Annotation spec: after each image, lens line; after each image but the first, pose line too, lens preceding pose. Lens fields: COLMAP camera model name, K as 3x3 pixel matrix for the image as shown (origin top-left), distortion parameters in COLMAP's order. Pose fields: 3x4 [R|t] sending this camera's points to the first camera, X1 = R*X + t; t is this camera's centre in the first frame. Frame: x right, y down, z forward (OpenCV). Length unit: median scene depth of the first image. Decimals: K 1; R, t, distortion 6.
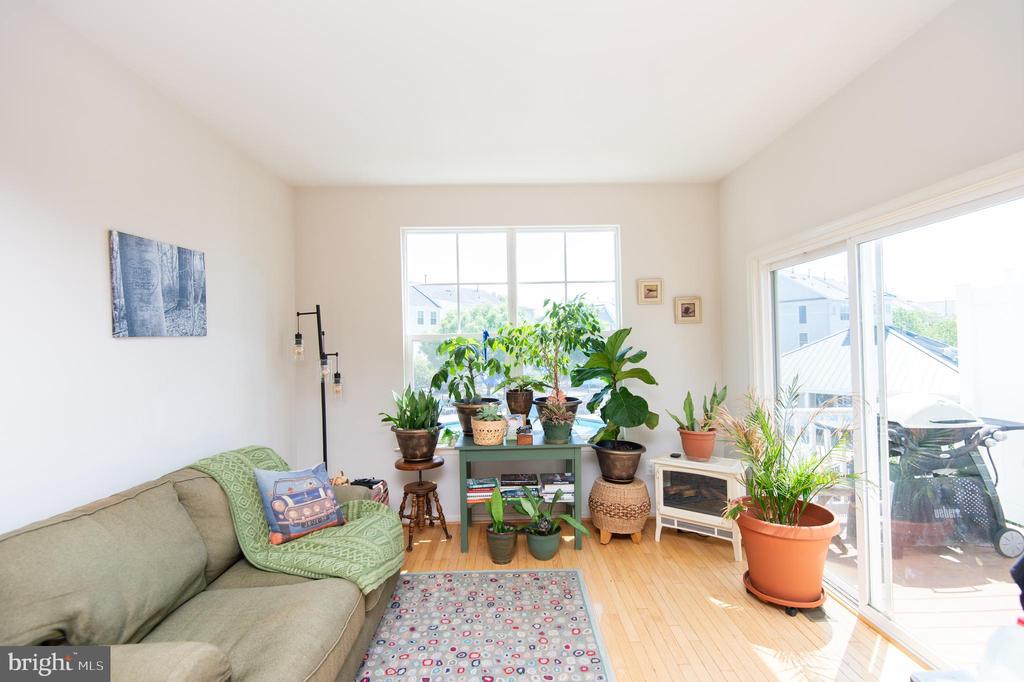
lens RADIAL K [[468.3, 0, 528.2], [0, 468.3, 344.2], [0, 0, 1]] dist [0.023586, -0.014649]
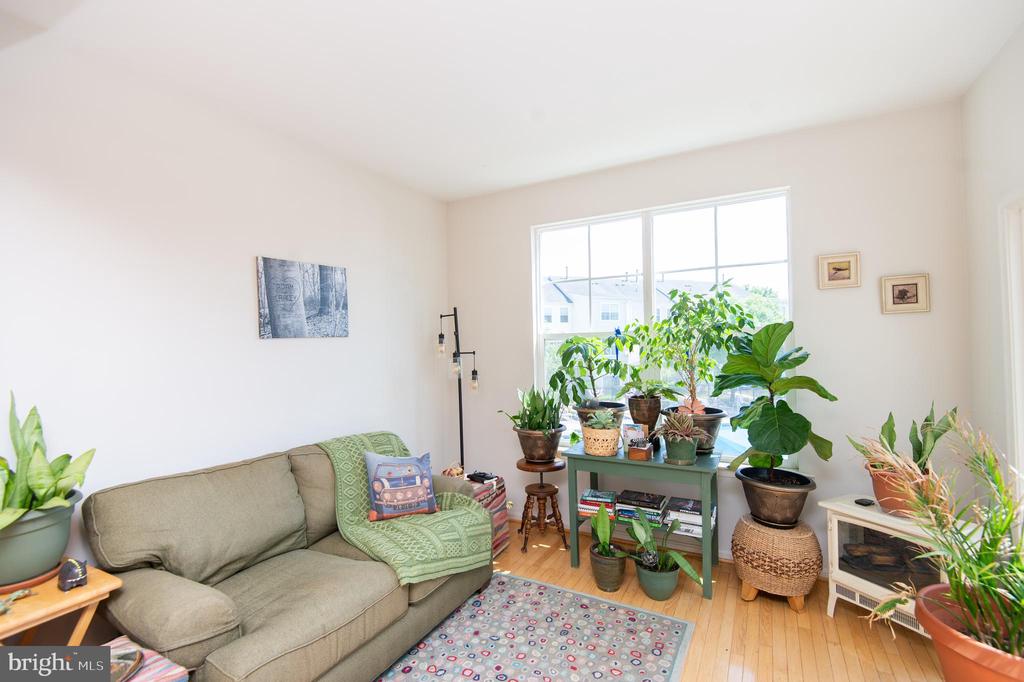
lens RADIAL K [[468.3, 0, 504.2], [0, 468.3, 344.2], [0, 0, 1]] dist [0.023586, -0.014649]
pose [[0.865757, 0.000954, -0.500463, 0.204784], [0.000557, 0.999996, 0.002871, -0.001489], [0.500464, -0.002765, 0.865753, 0.122385]]
